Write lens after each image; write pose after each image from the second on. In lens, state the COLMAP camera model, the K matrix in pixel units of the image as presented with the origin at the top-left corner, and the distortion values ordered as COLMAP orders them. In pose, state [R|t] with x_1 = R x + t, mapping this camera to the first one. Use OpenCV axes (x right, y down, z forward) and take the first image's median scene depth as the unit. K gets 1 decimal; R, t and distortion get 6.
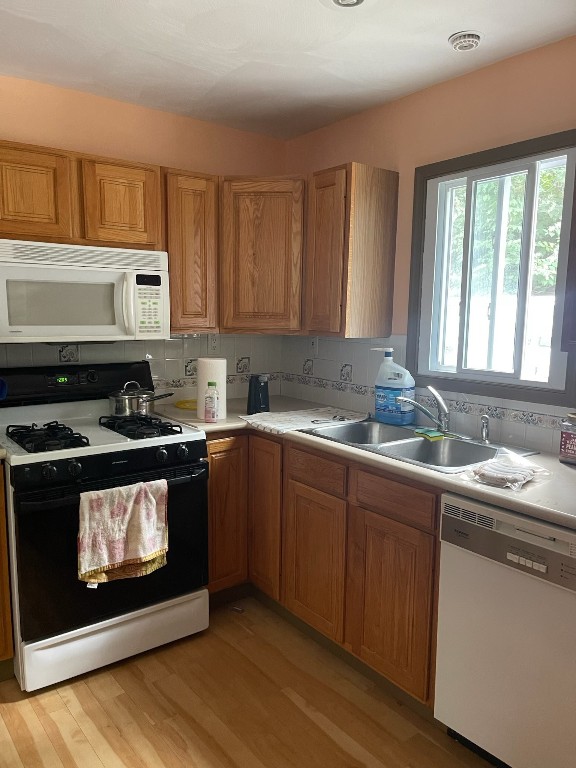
lens RADIAL K [[560.6, 0, 288.0], [0, 560.6, 384.0], [0, 0, 1]] dist [0.037094, -0.075108]
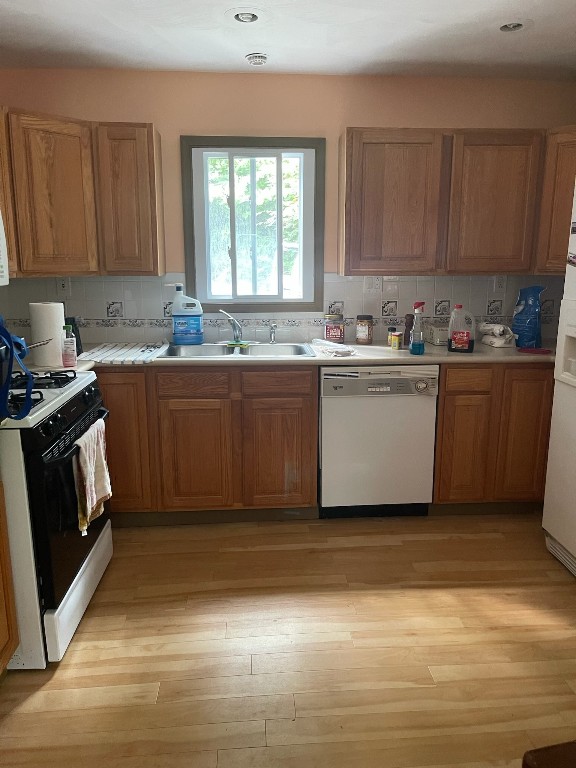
lens RADIAL K [[581.1, 0, 288.0], [0, 581.1, 384.0], [0, 0, 1]] dist [-0.036469, -0.005273]
pose [[0.536145, -0.188016, 0.822921, -0.813080], [0.105417, 0.982160, 0.155718, -0.021591], [-0.837518, 0.003262, 0.546401, 0.118360]]
